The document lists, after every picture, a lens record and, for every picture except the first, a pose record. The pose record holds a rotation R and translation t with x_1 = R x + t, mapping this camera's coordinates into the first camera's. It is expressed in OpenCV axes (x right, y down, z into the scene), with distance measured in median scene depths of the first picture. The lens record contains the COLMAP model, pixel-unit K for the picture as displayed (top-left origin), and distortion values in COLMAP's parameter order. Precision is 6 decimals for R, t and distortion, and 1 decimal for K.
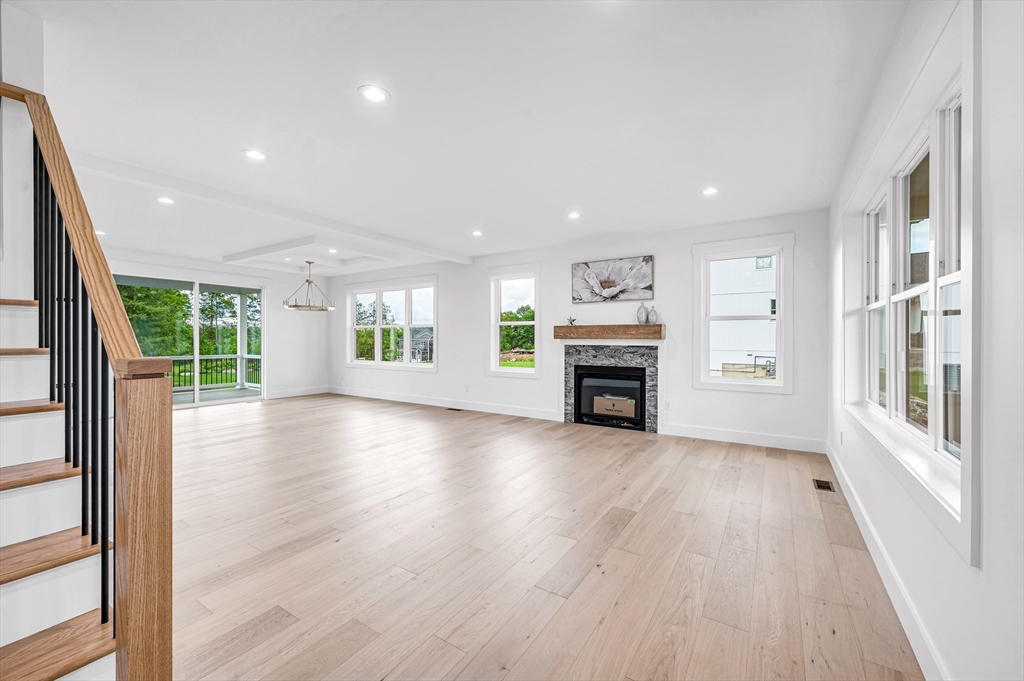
lens RADIAL K [[407.3, 0, 516.5], [0, 407.3, 343.9], [0, 0, 1]] dist [0.000970, -0.000051]
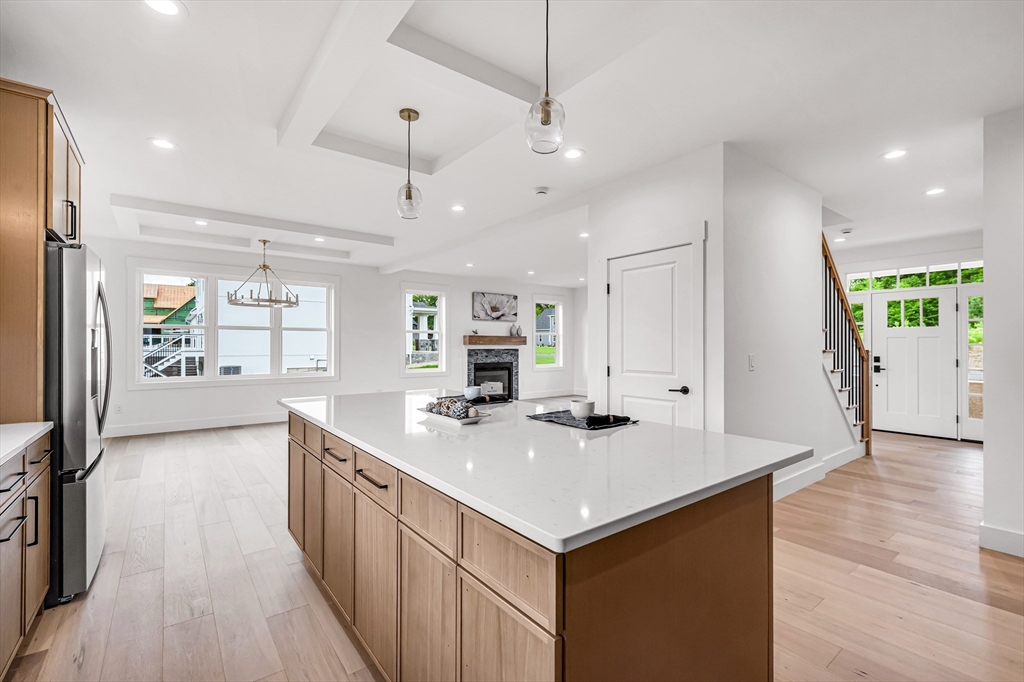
lens RADIAL K [[449.6, 0, 514.0], [0, 449.6, 344.1], [0, 0, 1]] dist [0.001025, -0.000059]
pose [[0.336094, 0.001859, 0.941827, -1.351989], [0.008952, 0.999947, -0.005168, -0.005393], [-0.941786, 0.010168, 0.336059, 0.357315]]
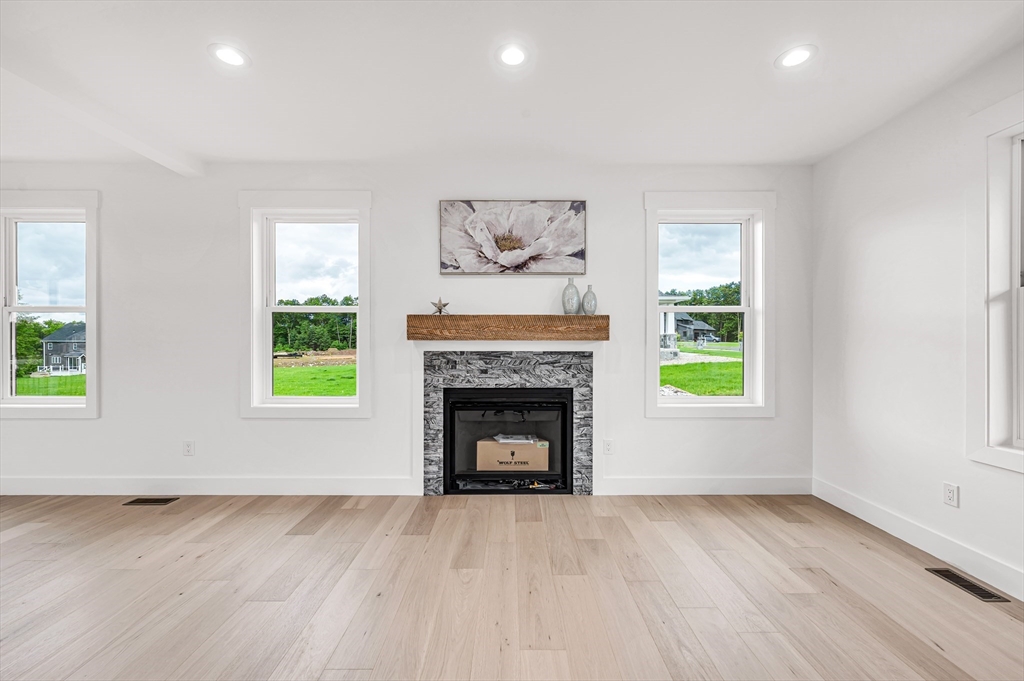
lens RADIAL K [[407.3, 0, 516.5], [0, 407.3, 343.9], [0, 0, 1]] dist [0.000970, -0.000051]
pose [[0.838909, -0.002943, 0.544263, -0.074980], [0.005779, 0.999977, -0.003500, -0.004815], [-0.544241, 0.006082, 0.838907, 0.516904]]
